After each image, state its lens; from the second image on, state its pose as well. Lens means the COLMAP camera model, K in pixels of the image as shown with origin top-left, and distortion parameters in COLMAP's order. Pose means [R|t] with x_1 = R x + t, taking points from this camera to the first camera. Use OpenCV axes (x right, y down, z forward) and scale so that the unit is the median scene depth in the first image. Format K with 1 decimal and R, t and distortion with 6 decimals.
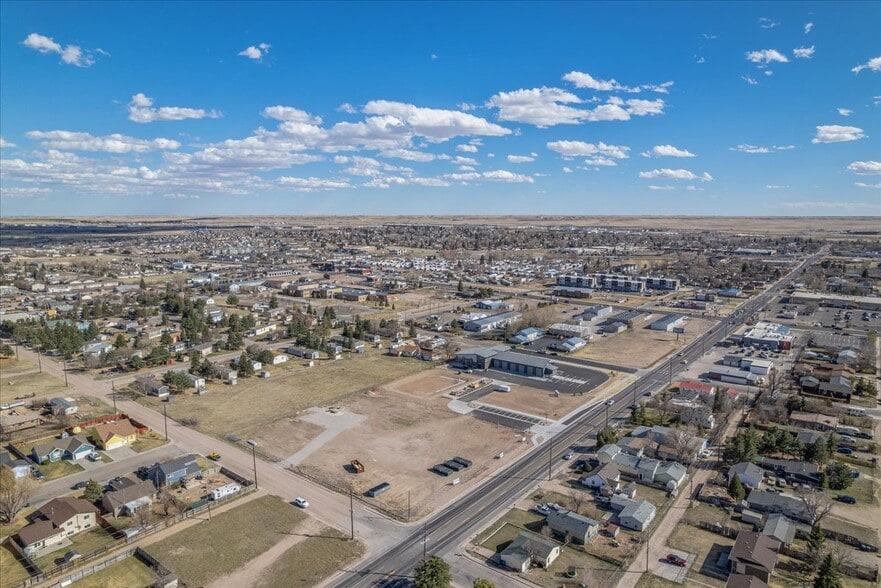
lens RADIAL K [[565.7, 0, 448.8], [0, 565.7, 241.0], [0, 0, 1]] dist [-0.065337, 0.055113]
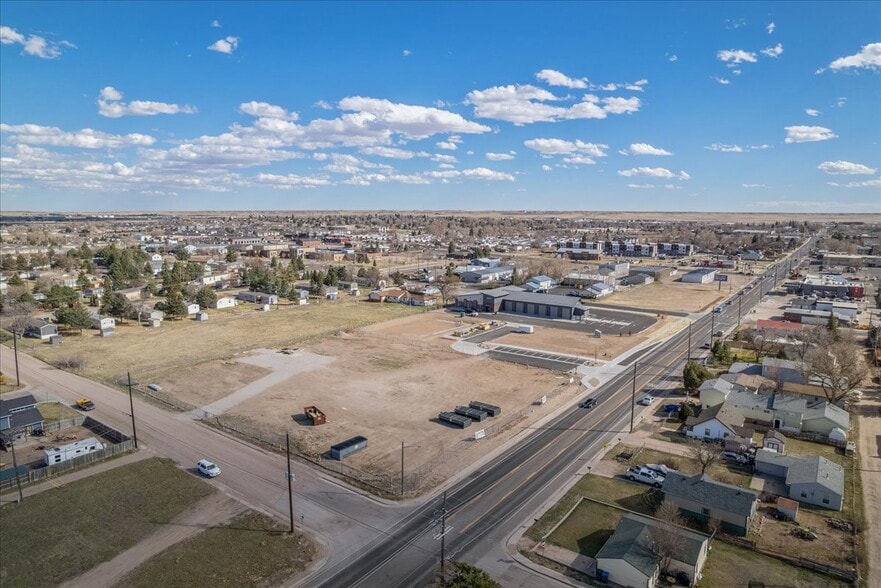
lens RADIAL K [[565.7, 0, 445.0], [0, 565.7, 272.5], [0, 0, 1]] dist [-0.065337, 0.055113]
pose [[0.999666, -0.002671, 0.025689, -0.024597], [0.001115, 0.998175, 0.060377, 0.140263], [-0.025803, -0.060328, 0.997845, 0.263448]]
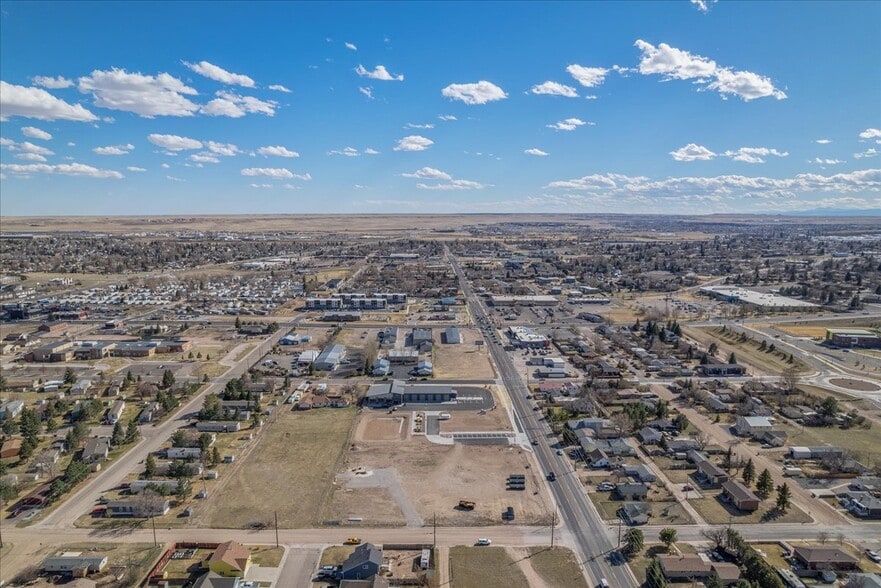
lens RADIAL K [[565.7, 0, 437.5], [0, 565.7, 279.5], [0, 0, 1]] dist [-0.065337, 0.055113]
pose [[0.788893, -0.079065, 0.609424, -0.625897], [0.035350, 0.995885, 0.083443, -0.136596], [-0.613513, -0.044284, 0.788442, 0.051026]]
